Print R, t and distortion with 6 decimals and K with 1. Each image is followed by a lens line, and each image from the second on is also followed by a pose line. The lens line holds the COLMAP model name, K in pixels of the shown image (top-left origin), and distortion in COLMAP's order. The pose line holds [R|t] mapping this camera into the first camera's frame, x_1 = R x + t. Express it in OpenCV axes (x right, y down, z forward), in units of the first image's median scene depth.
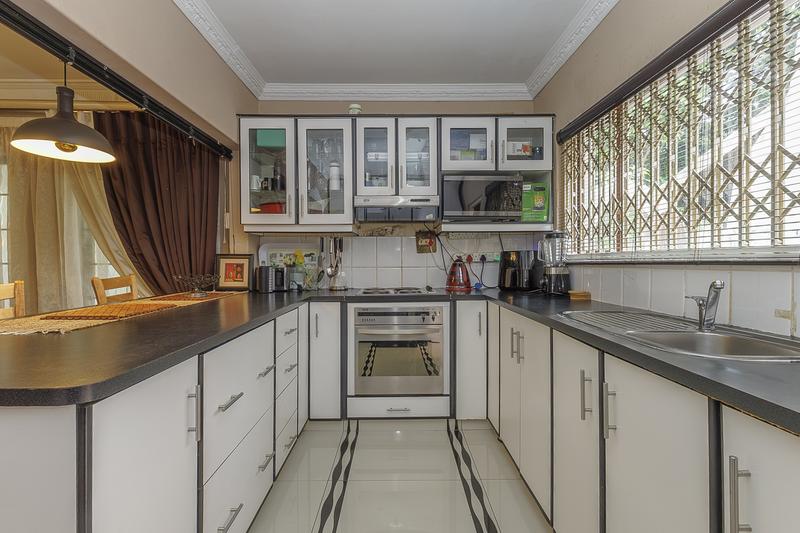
lens RADIAL K [[396.7, 0, 393.8], [0, 396.7, 268.8], [0, 0, 1]] dist [0.010323, -0.003788]
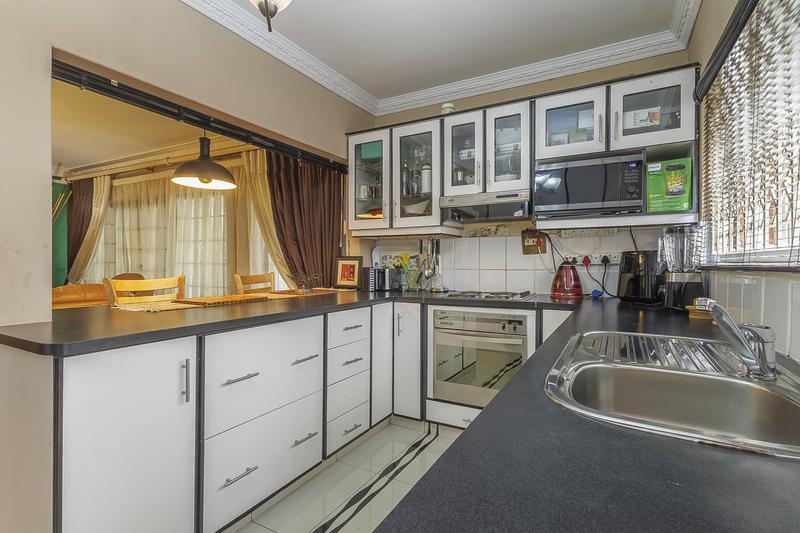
lens RADIAL K [[396.7, 0, 384.9], [0, 396.7, 267.7], [0, 0, 1]] dist [0.010323, -0.003788]
pose [[0.861529, 0.010263, -0.507605, 0.279072], [-0.012838, 0.999916, -0.001571, -0.004445], [0.507546, 0.007870, 0.861588, 0.079180]]
